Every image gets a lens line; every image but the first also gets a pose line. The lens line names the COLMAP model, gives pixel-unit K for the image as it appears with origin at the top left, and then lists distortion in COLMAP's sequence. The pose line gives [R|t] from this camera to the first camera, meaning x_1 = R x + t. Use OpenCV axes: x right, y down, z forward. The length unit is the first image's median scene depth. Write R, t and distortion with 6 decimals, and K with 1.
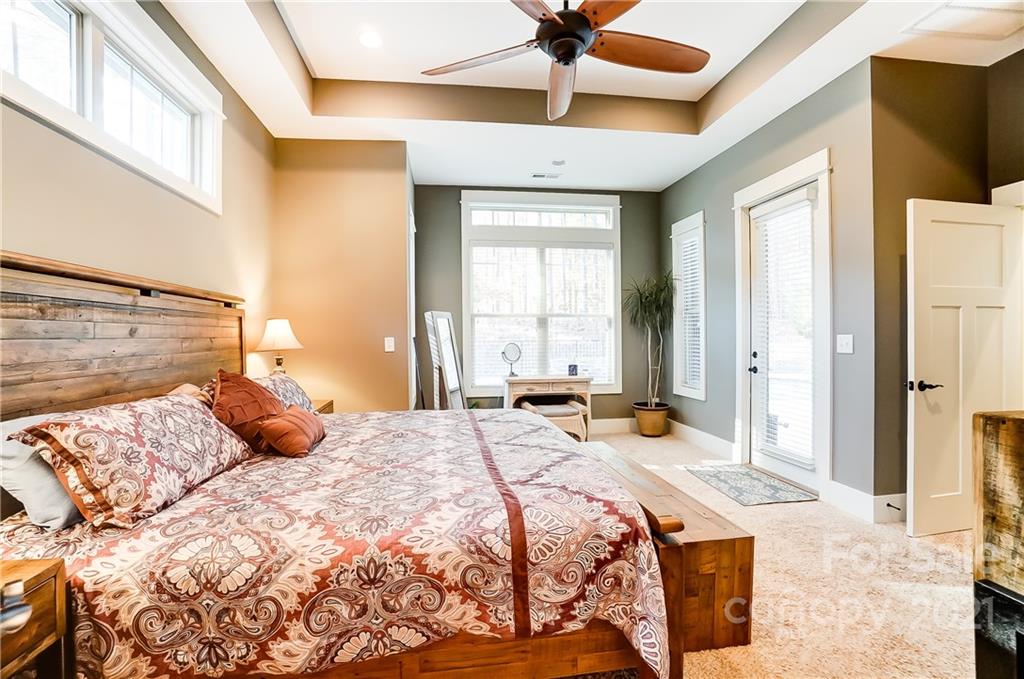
lens RADIAL K [[443.7, 0, 510.7], [0, 443.7, 337.2], [0, 0, 1]] dist [-0.025562, 0.007385]
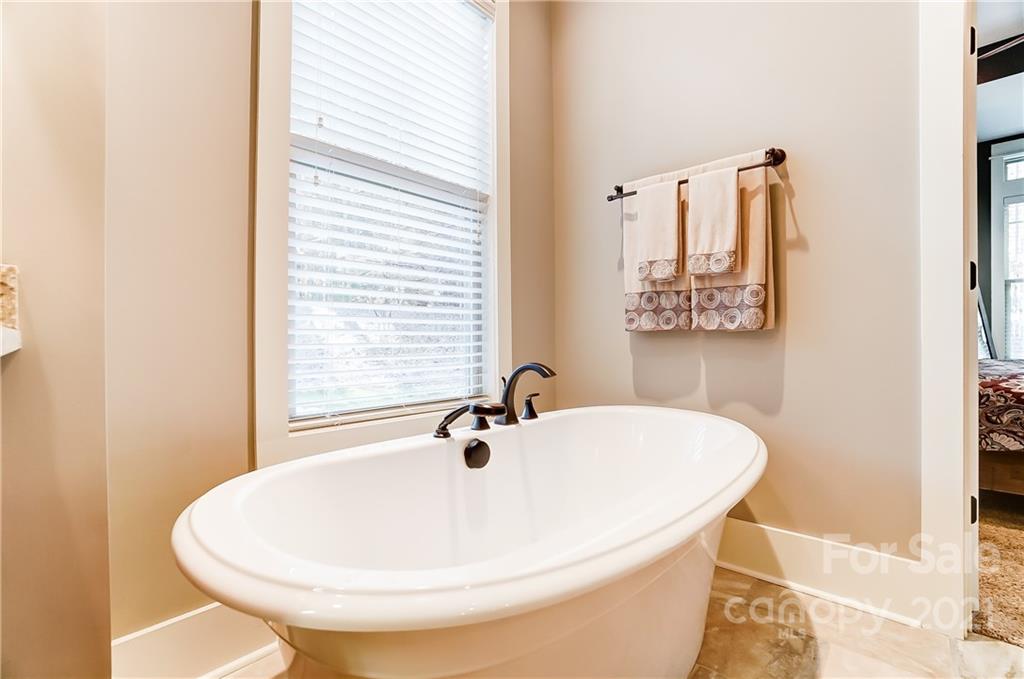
lens RADIAL K [[443.7, 0, 509.6], [0, 443.7, 340.3], [0, 0, 1]] dist [-0.025562, 0.007385]
pose [[0.629810, 0.014927, -0.776606, -0.151616], [-0.012997, 0.999878, 0.008678, 0.318563], [0.776641, 0.004629, 0.629927, -1.422967]]
